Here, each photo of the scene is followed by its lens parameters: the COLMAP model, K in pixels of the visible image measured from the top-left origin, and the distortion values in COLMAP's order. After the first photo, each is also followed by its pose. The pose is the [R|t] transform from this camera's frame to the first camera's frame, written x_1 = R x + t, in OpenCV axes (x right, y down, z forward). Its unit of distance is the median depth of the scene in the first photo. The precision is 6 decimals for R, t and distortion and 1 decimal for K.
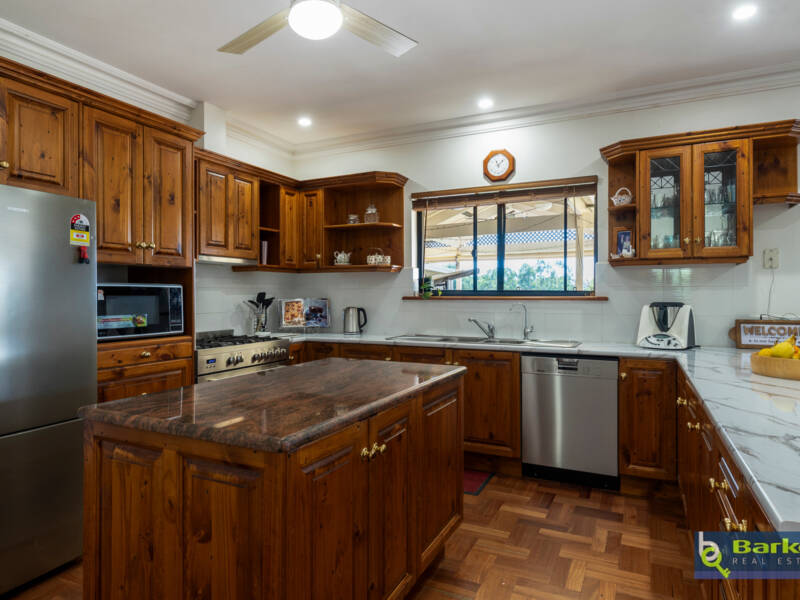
lens RADIAL K [[490.1, 0, 400.9], [0, 490.1, 299.3], [0, 0, 1]] dist [0.002040, 0.000211]
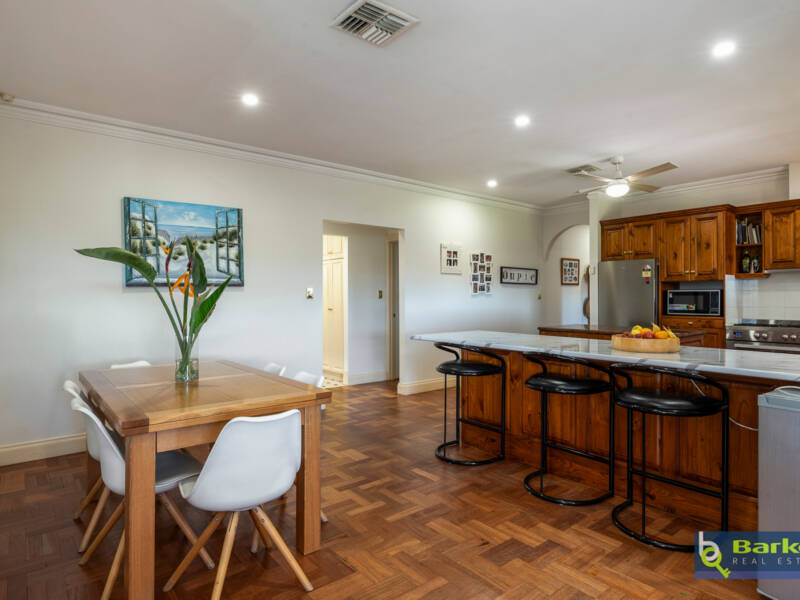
lens RADIAL K [[490.1, 0, 399.7], [0, 490.1, 299.4], [0, 0, 1]] dist [0.002040, 0.000211]
pose [[-0.427541, -0.001375, -0.903995, 1.973674], [-0.005401, 0.999985, 0.001033, 0.014510], [0.903980, 0.005324, -0.427542, 0.788695]]
